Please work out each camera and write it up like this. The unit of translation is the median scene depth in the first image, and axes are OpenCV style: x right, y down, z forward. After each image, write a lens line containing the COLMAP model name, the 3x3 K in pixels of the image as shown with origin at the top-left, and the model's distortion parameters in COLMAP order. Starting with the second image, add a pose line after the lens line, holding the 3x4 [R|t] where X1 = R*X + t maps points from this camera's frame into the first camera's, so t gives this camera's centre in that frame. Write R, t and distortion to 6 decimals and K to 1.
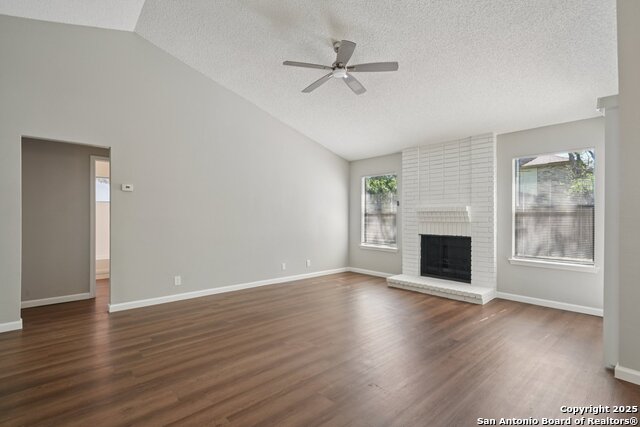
lens RADIAL K [[304.4, 0, 323.3], [0, 304.4, 217.6], [0, 0, 1]] dist [0.015760, 0.000690]
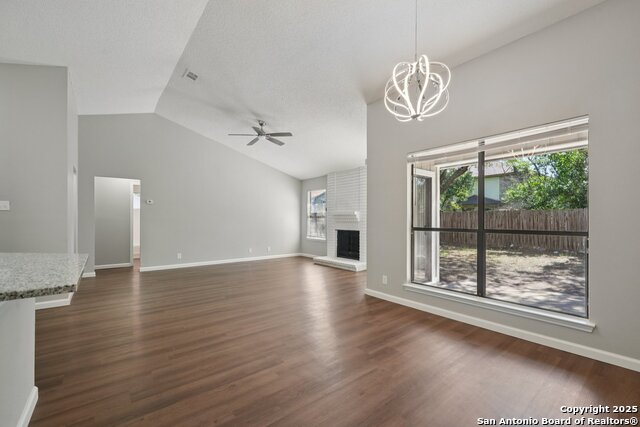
lens RADIAL K [[275.2, 0, 318.3], [0, 275.2, 221.0], [0, 0, 1]] dist [0.000733, 0.000105]
pose [[0.997910, 0.000072, -0.064620, 0.359036], [0.000243, 0.999988, 0.004873, 0.004556], [0.064620, -0.004879, 0.997898, -0.432988]]
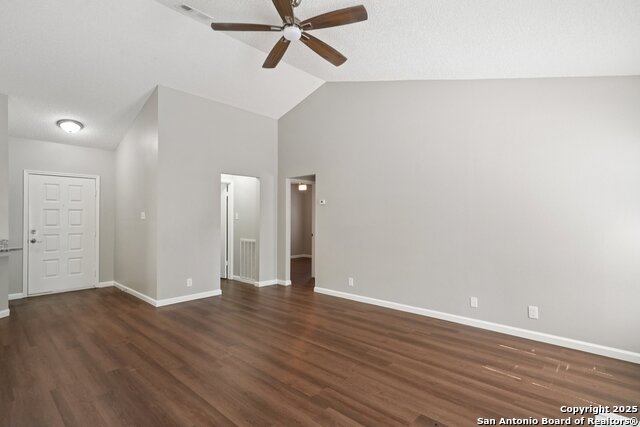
lens RADIAL K [[313.3, 0, 321.8], [0, 313.3, 217.9], [0, 0, 1]] dist [0.001093, 0.000028]
pose [[0.086277, -0.007194, -0.996245, 0.598937], [0.004282, 0.999967, -0.006850, -0.017090], [0.996262, -0.003675, 0.086305, 0.736226]]
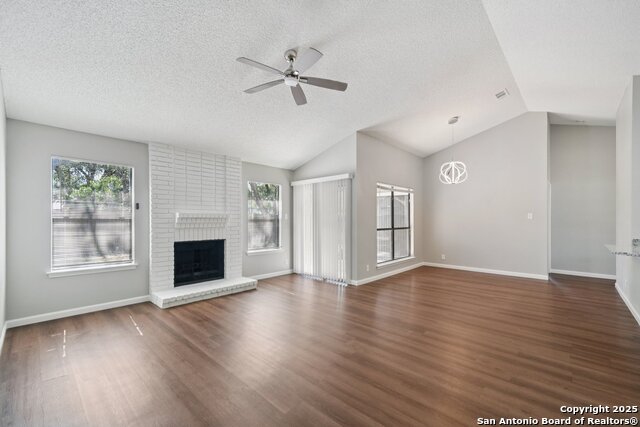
lens RADIAL K [[267.2, 0, 322.1], [0, 267.2, 219.2], [0, 0, 1]] dist [0.000609, 0.000092]
pose [[-0.086521, -0.002409, 0.996247, -0.595844], [-0.001470, 0.999996, 0.002290, -0.018652], [-0.996249, -0.001267, -0.086524, 0.711117]]
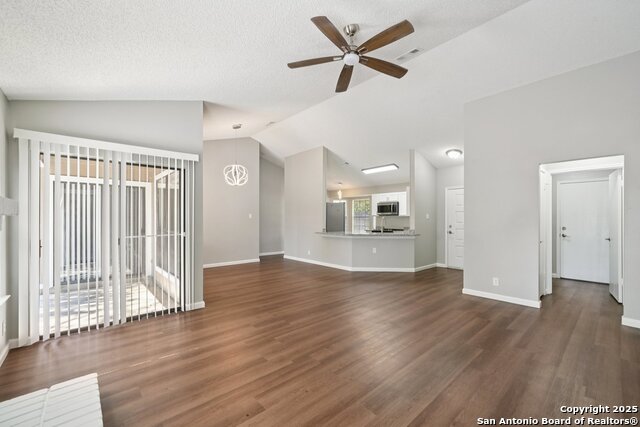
lens RADIAL K [[267.2, 0, 322.1], [0, 267.2, 219.2], [0, 0, 1]] dist [0.000609, 0.000092]
pose [[-0.999994, -0.003249, 0.000790, 0.101604], [-0.003247, 0.999992, 0.002251, -0.019847], [-0.000797, 0.002248, -0.999997, 1.283208]]
